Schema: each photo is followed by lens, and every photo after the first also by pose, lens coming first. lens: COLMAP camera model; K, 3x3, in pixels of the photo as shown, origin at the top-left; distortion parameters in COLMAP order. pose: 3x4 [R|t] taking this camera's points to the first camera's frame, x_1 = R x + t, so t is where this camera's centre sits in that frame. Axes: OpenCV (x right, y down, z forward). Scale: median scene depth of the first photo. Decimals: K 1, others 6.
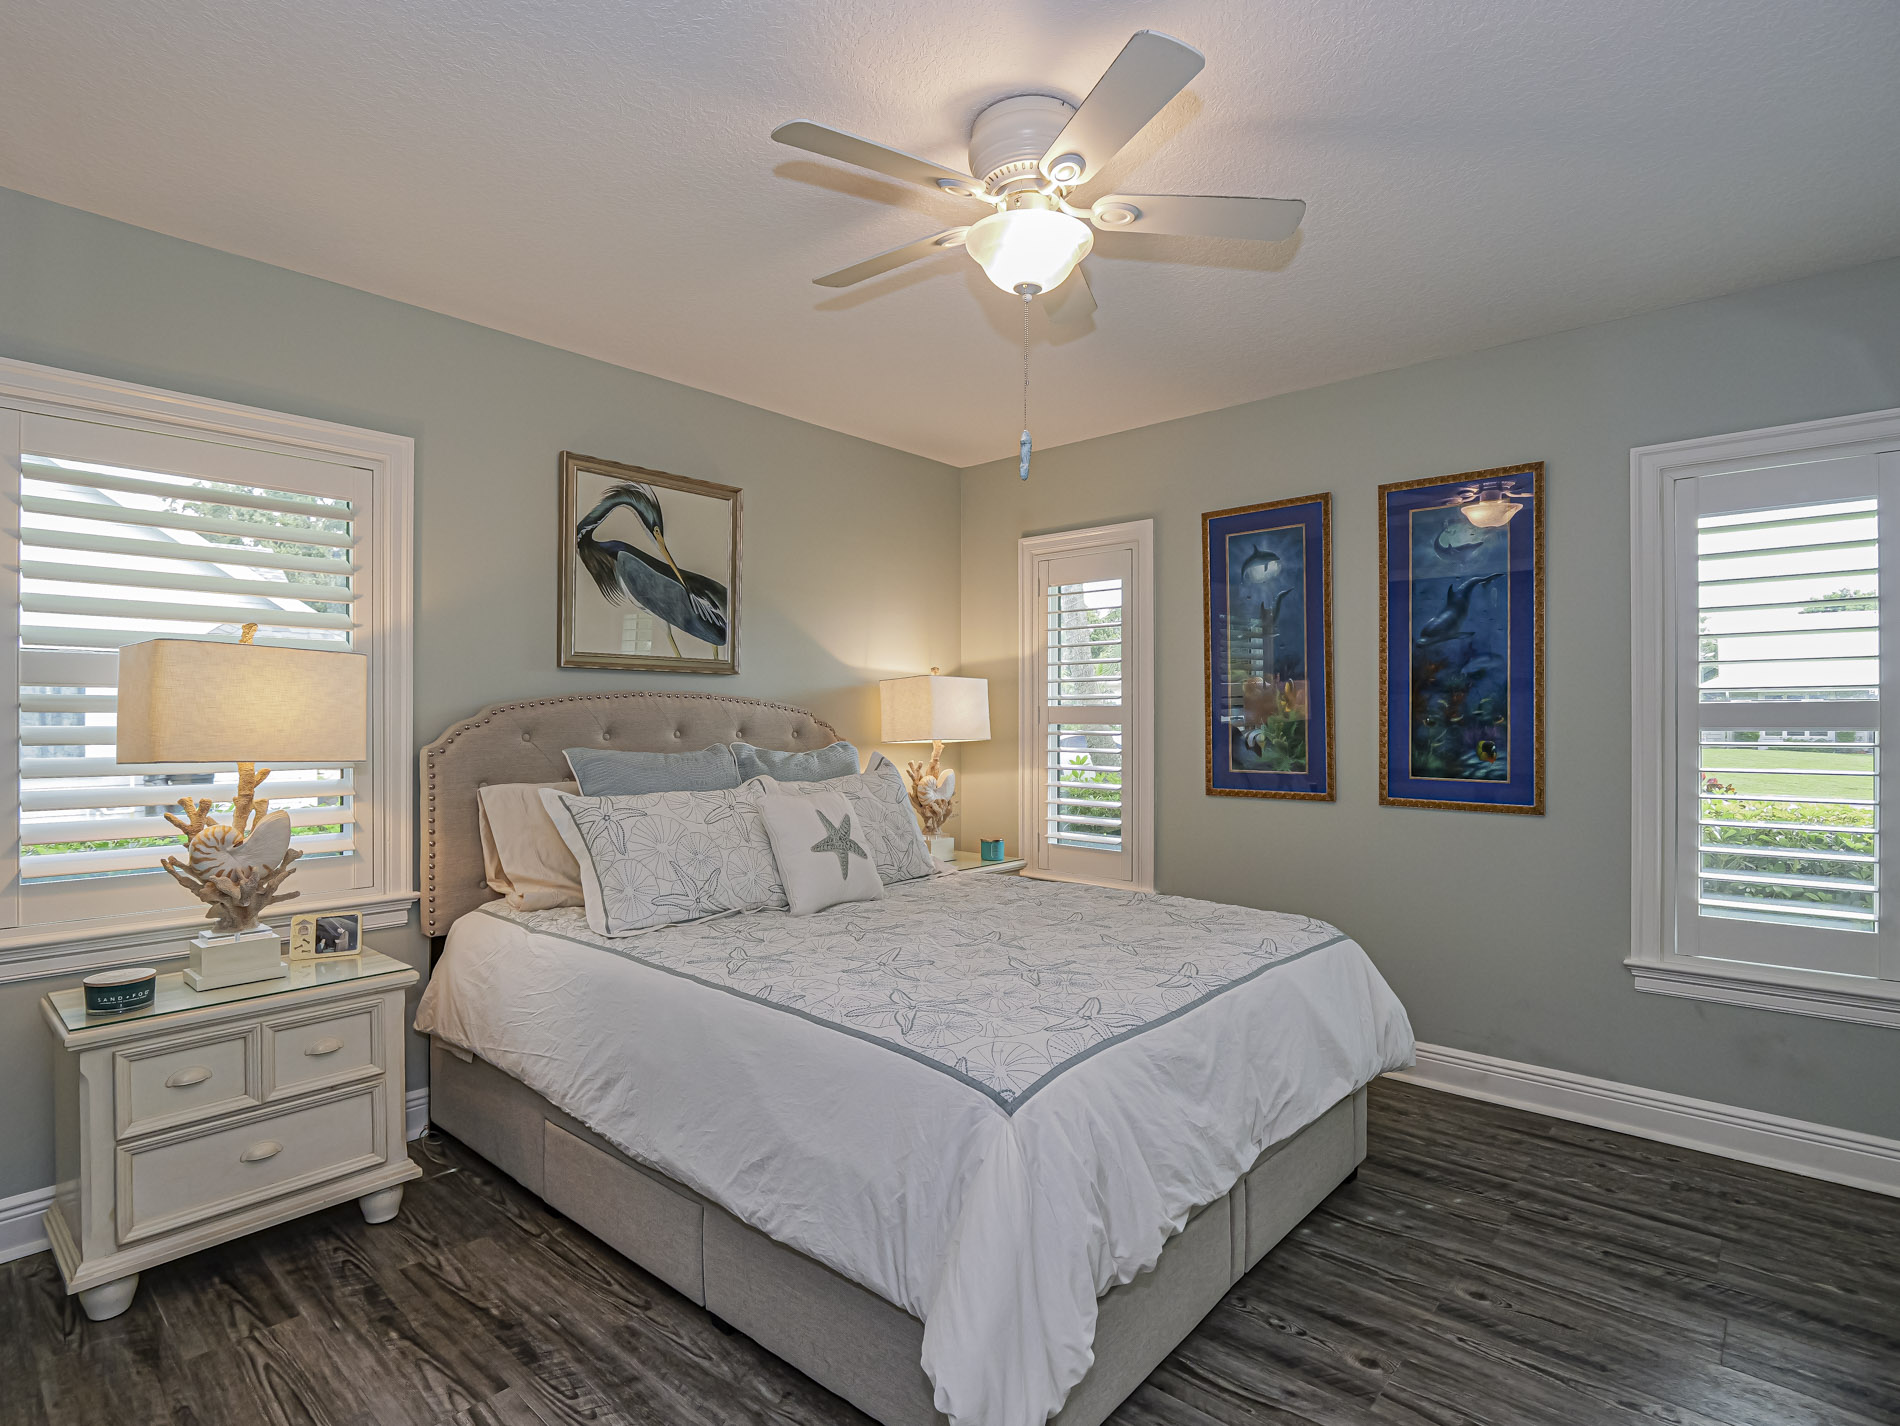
lens RADIAL K [[978.6, 0, 950.0], [0, 978.6, 713.0], [0, 0, 1]] dist [-0.001375, 0.017288]
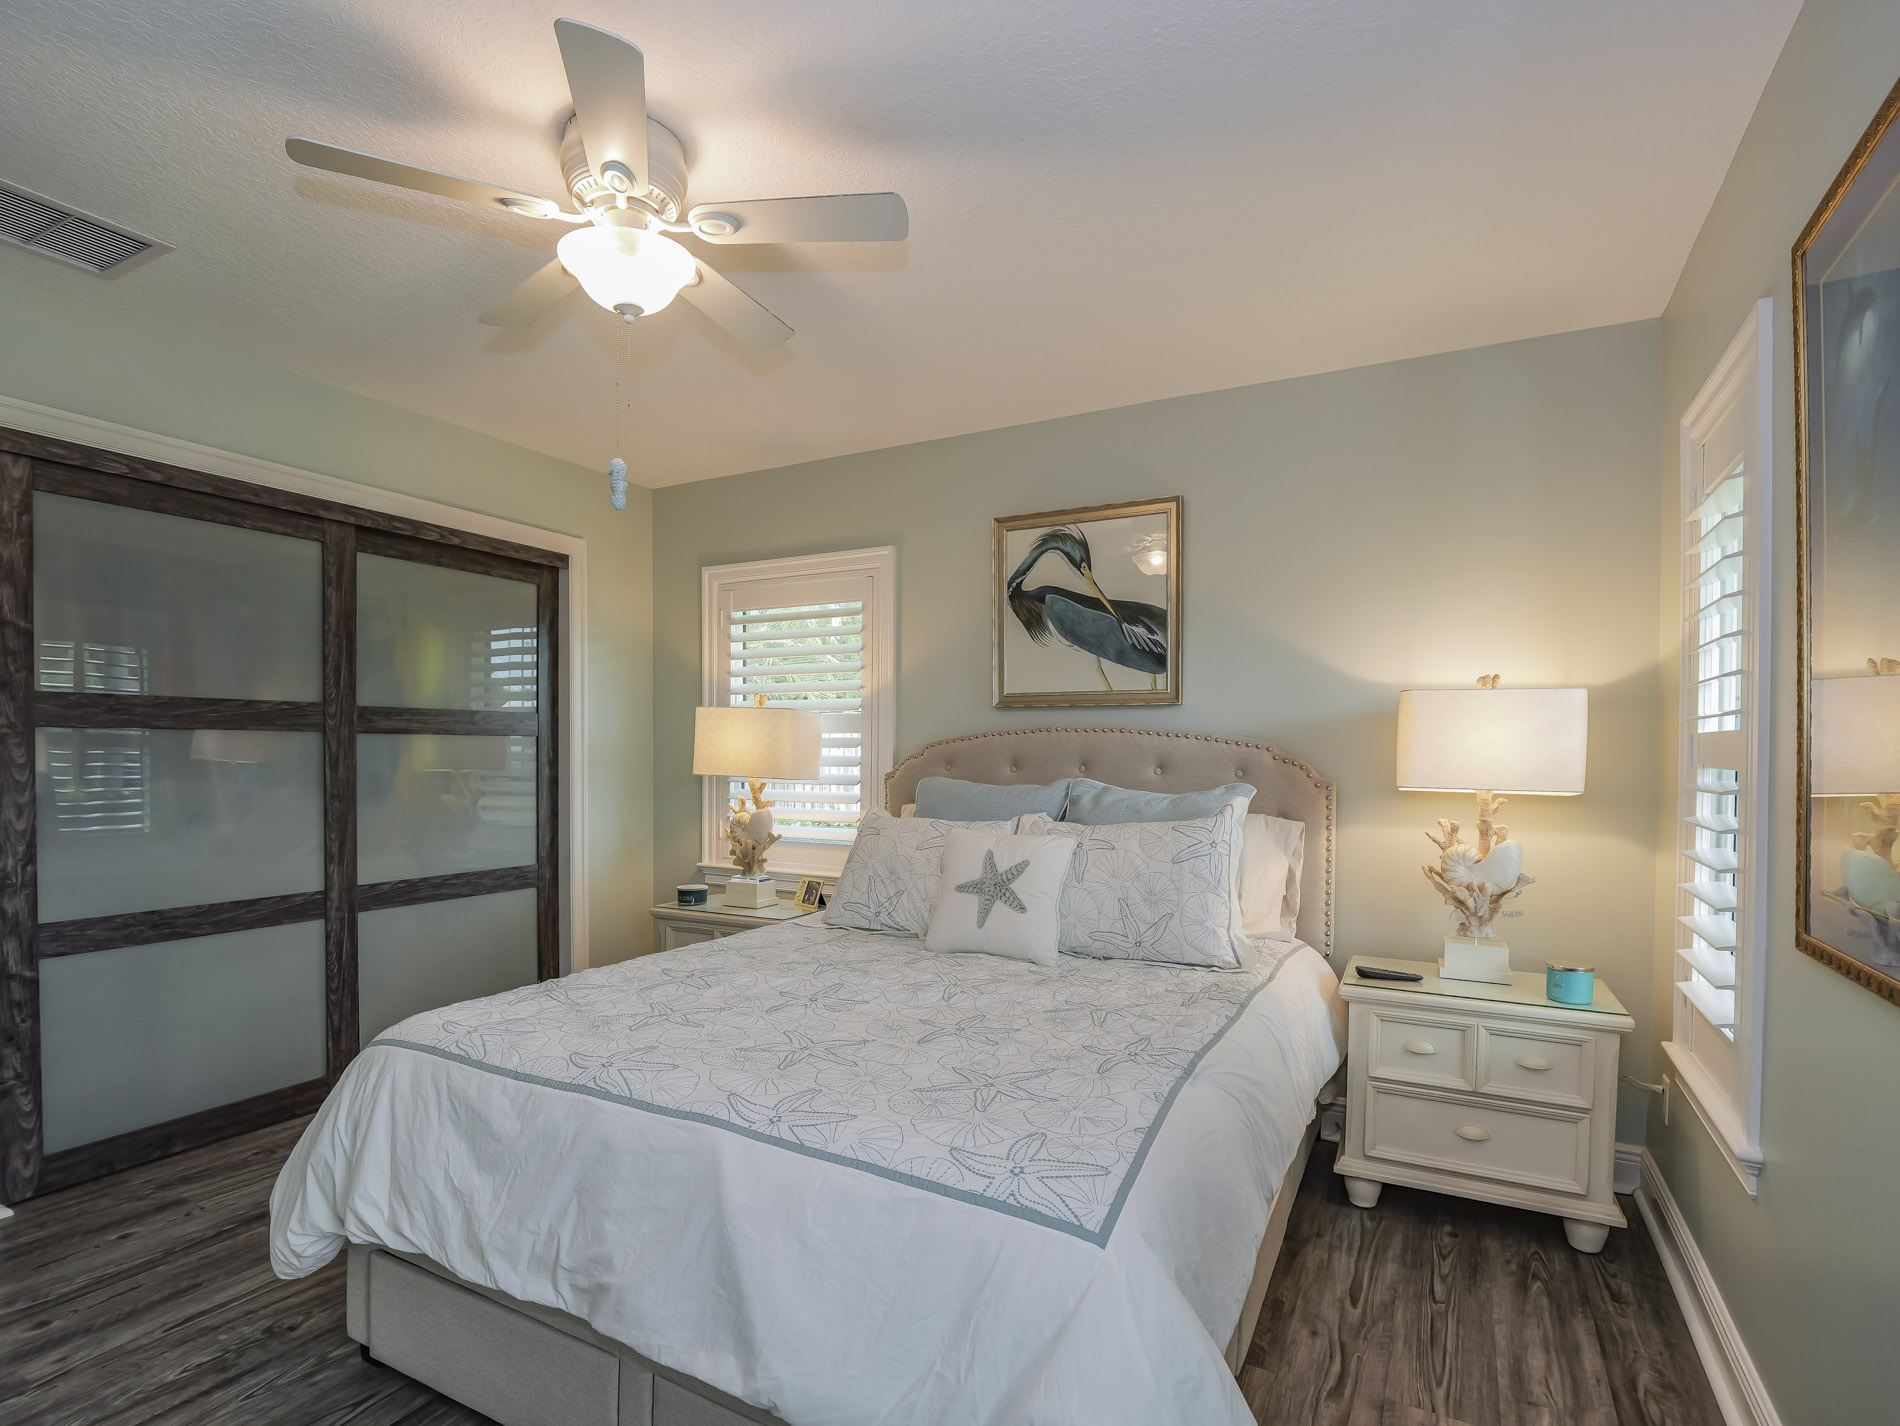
lens RADIAL K [[894.4, 0, 953.1], [0, 894.4, 767.6], [0, 0, 1]] dist [0.027517, -0.039633]
pose [[0.258277, 0.020199, -0.965860, 0.541848], [0.000943, 0.999776, 0.021161, 0.001208], [0.966071, -0.006376, 0.258200, 0.605512]]
